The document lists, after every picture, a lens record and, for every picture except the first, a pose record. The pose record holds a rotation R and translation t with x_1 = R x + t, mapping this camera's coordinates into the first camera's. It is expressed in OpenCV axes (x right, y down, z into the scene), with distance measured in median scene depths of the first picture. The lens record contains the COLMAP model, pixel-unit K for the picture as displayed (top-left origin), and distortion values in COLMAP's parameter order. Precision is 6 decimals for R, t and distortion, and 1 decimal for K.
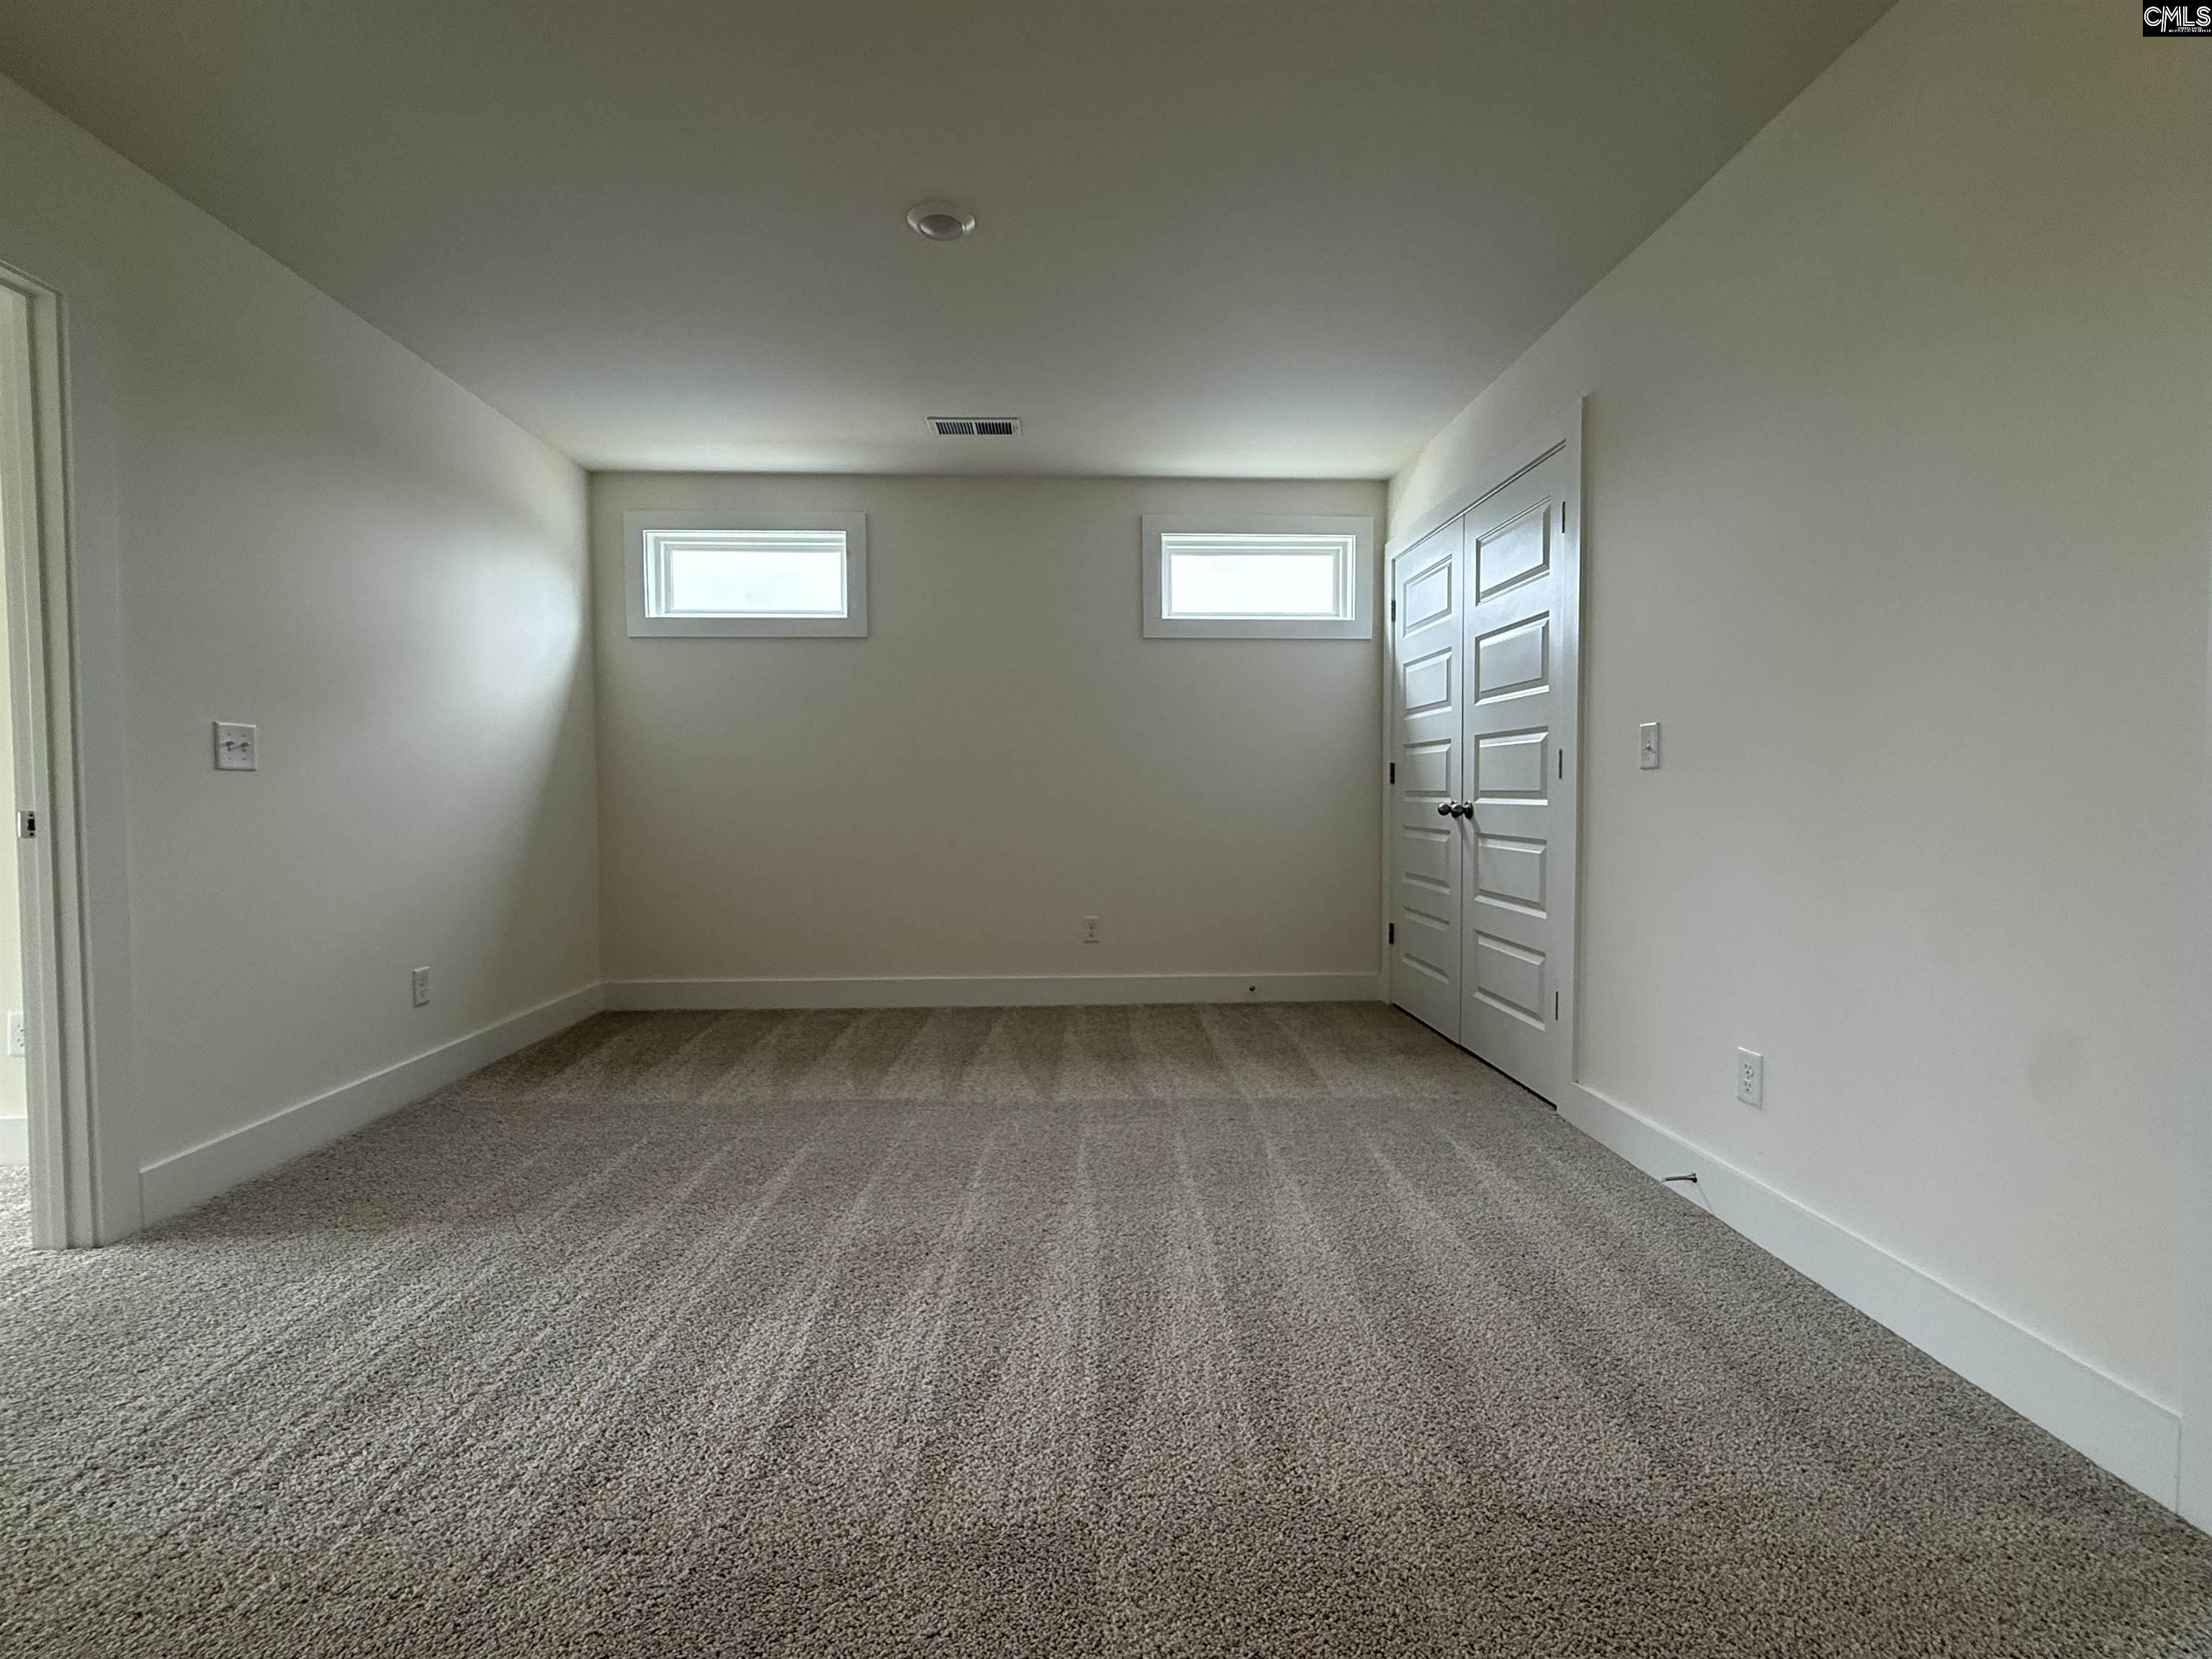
lens RADIAL K [[971.3, 0, 1109.7], [0, 971.3, 831.9], [0, 0, 1]] dist [0.000730, -0.000860]
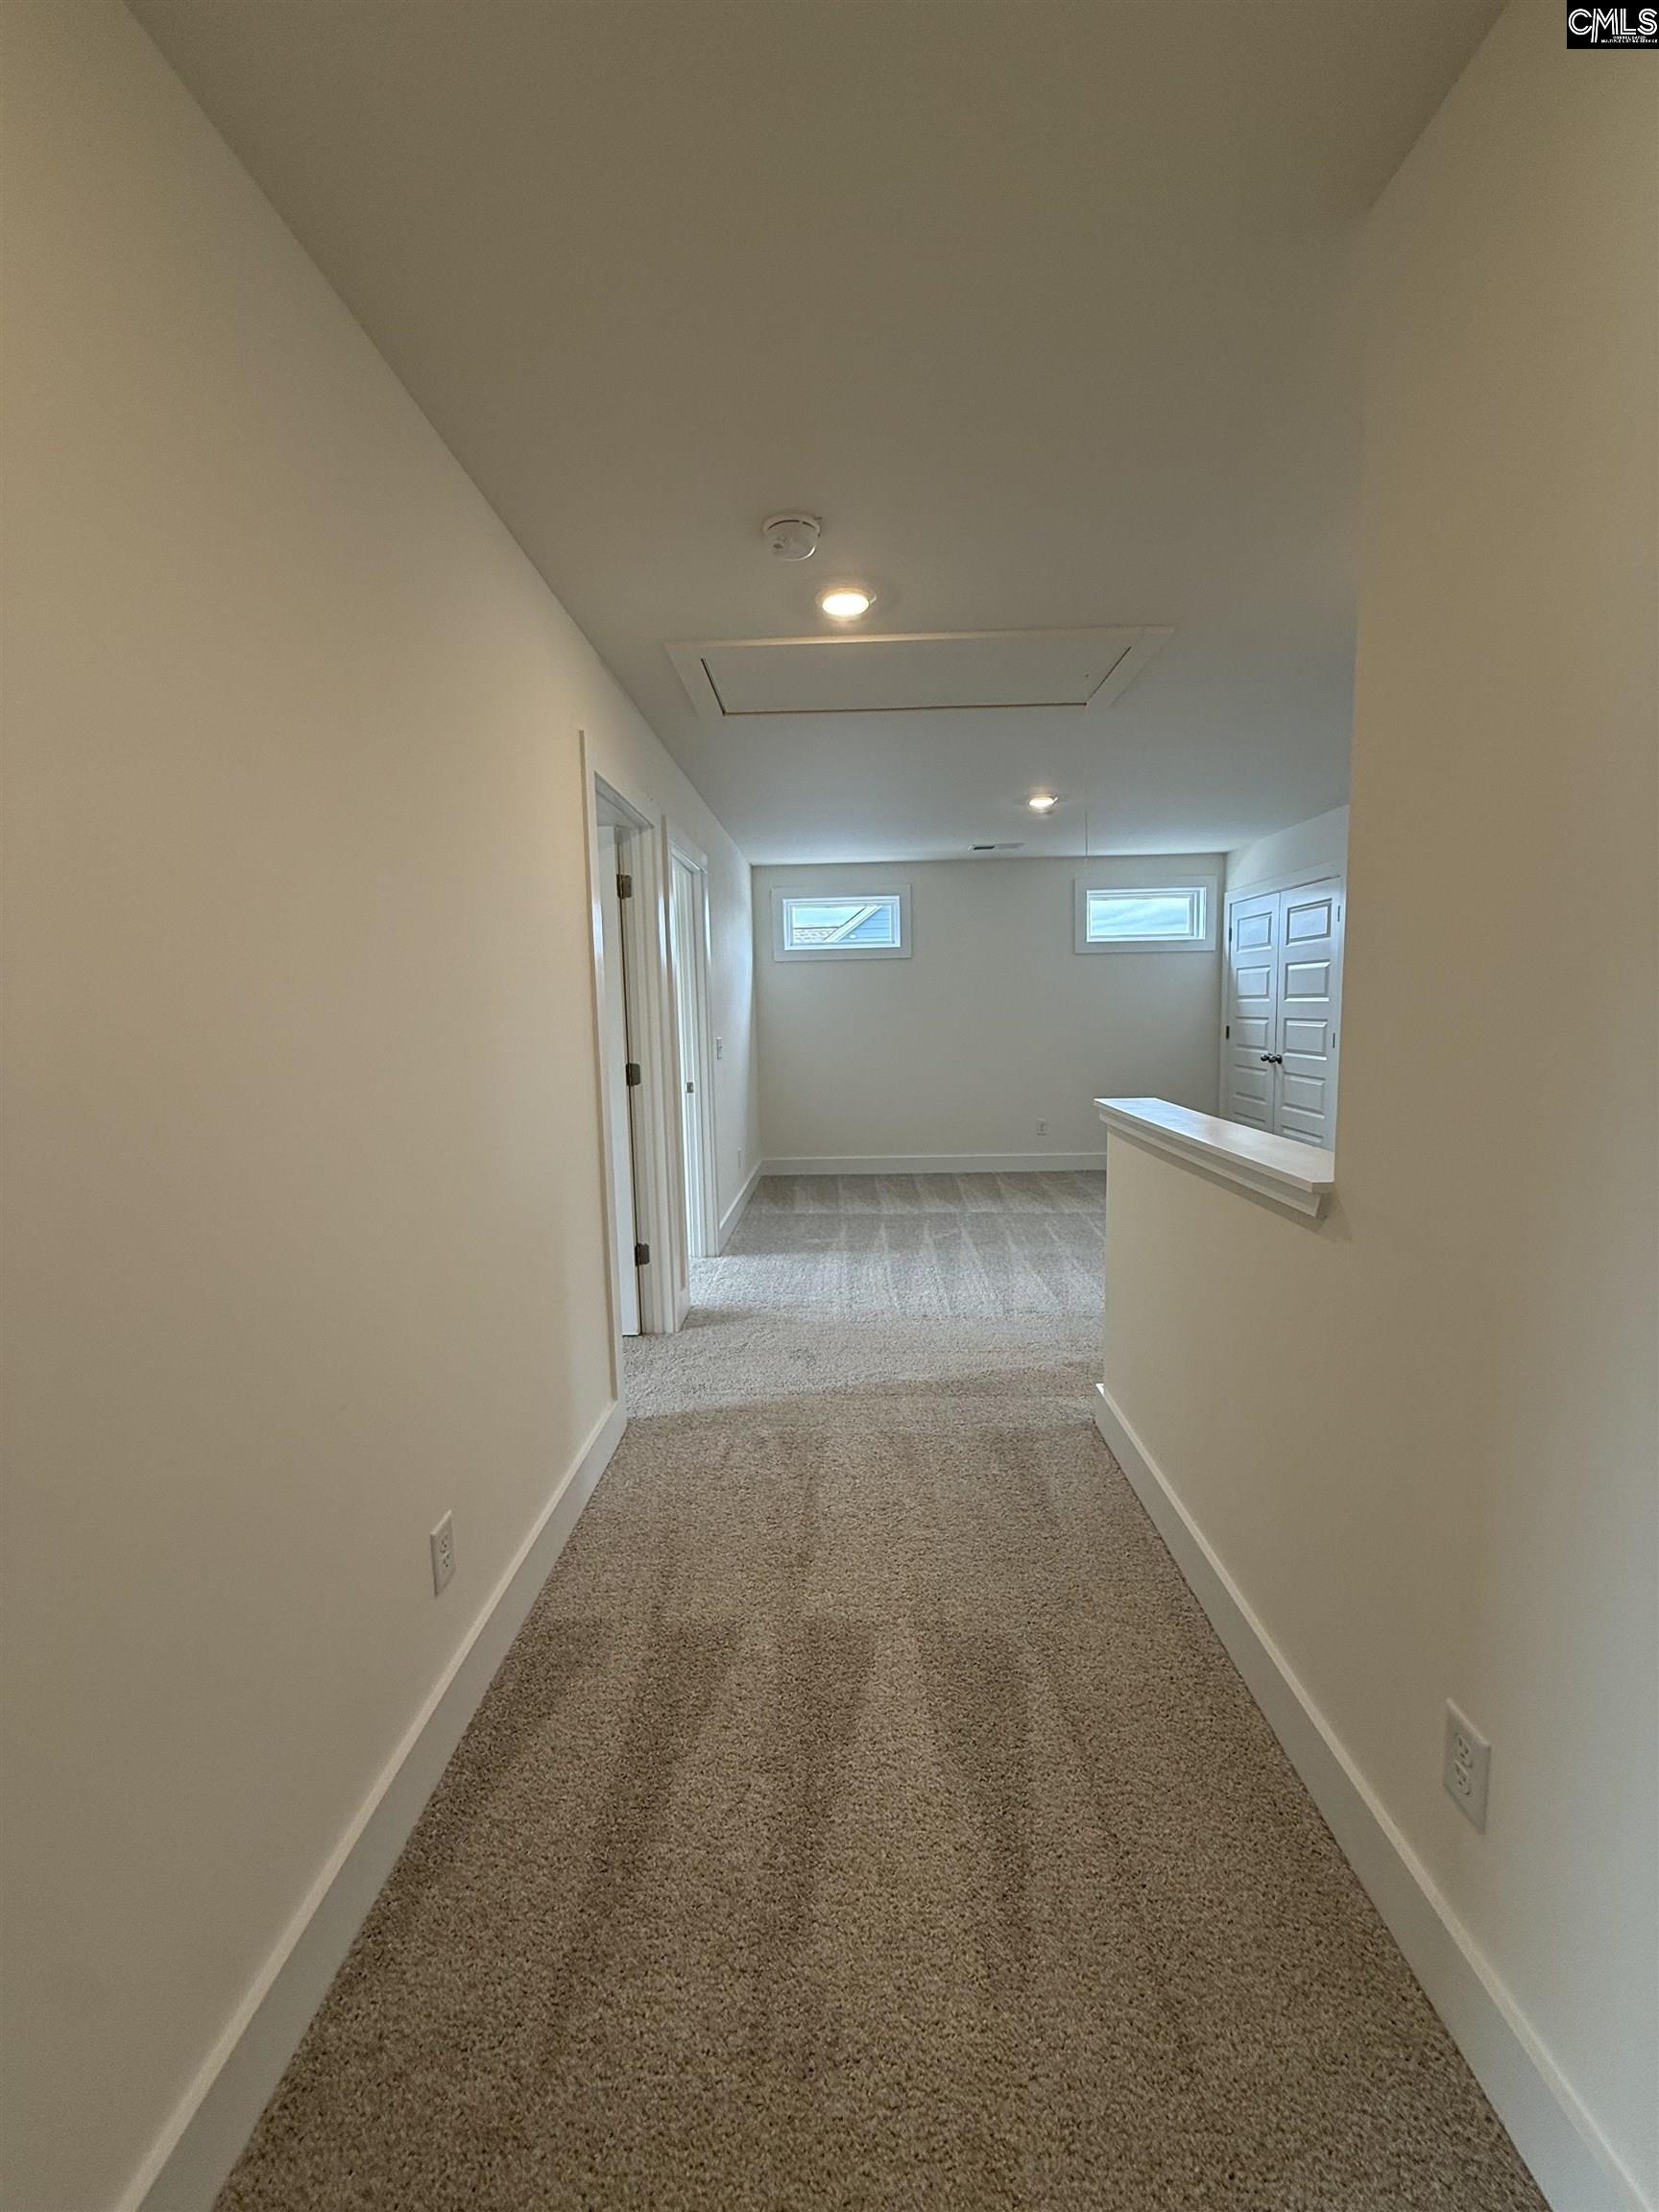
lens RADIAL K [[880.5, 0, 828.0], [0, 880.5, 1108.7], [0, 0, 1]] dist [-0.000487, 0.000275]
pose [[0.996732, -0.012089, -0.079865, -0.312478], [0.018117, 0.997004, 0.075197, -0.063493], [0.078717, -0.076398, 0.993965, -0.649419]]
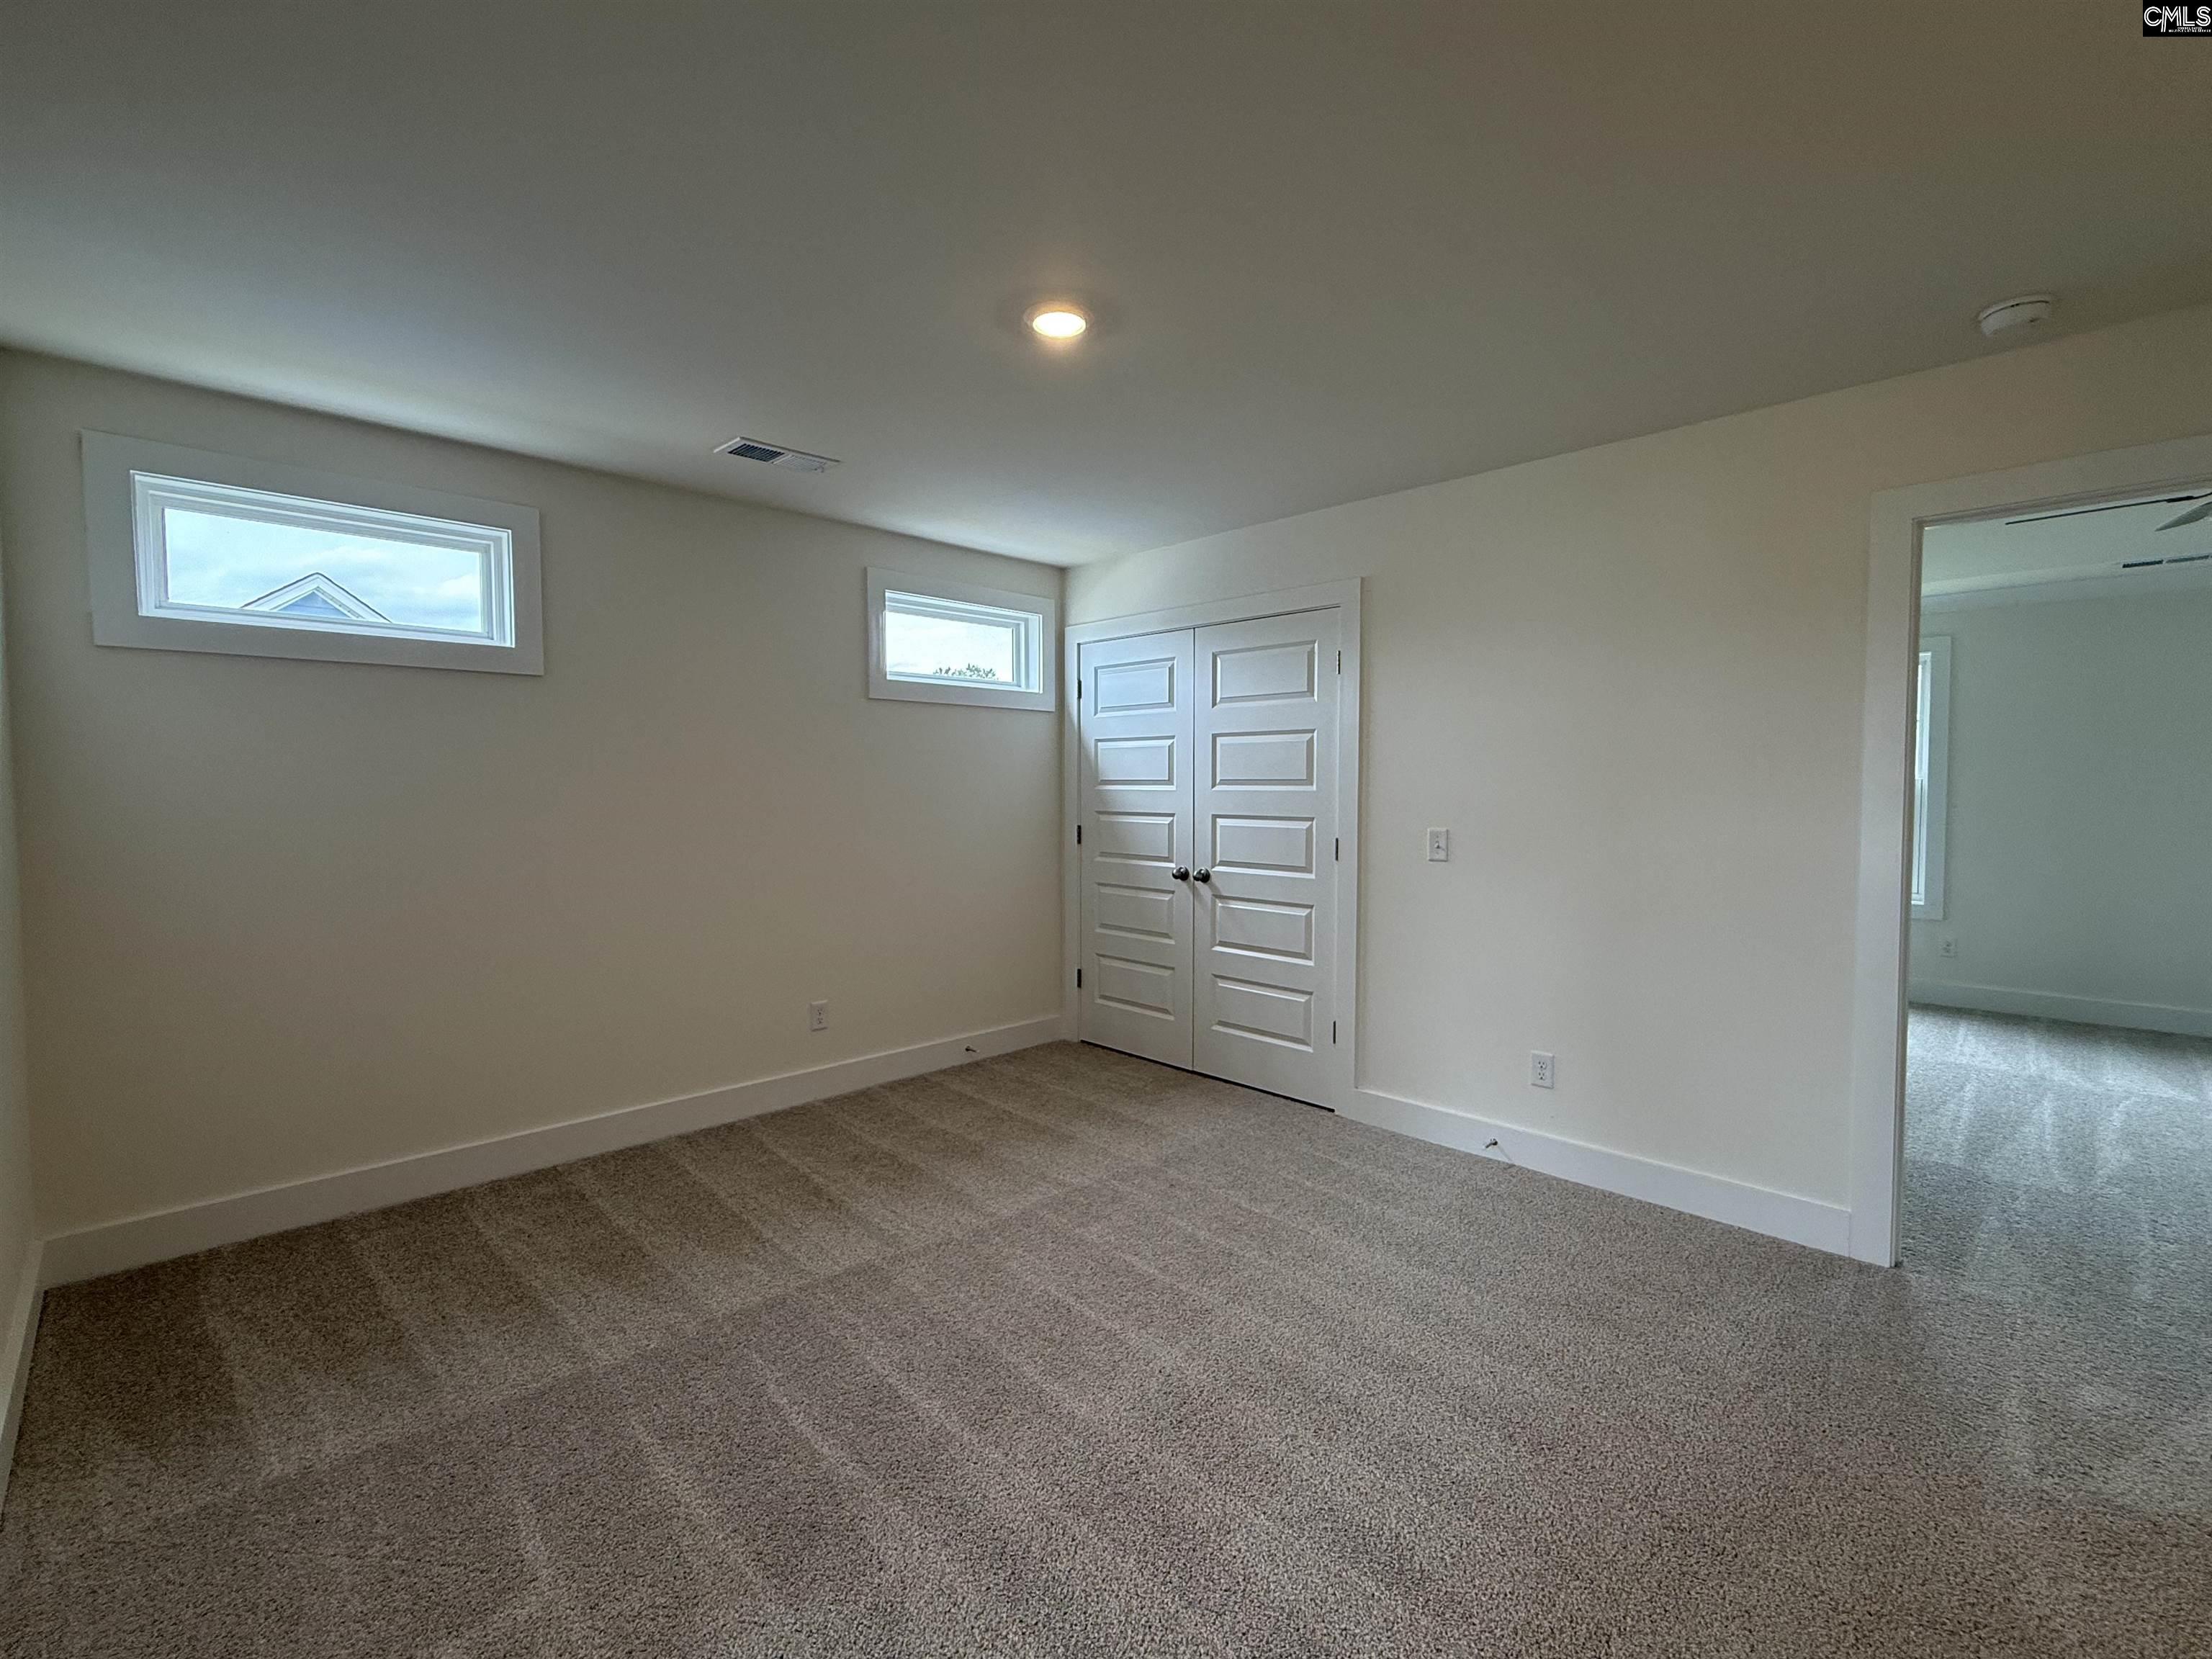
lens RADIAL K [[971.3, 0, 1094.6], [0, 971.3, 828.5], [0, 0, 1]] dist [0.000730, -0.000860]
pose [[0.748782, -0.027520, 0.662244, -0.490093], [0.024574, 0.999603, 0.013754, -0.093378], [-0.662360, 0.005975, 0.749162, 0.174345]]
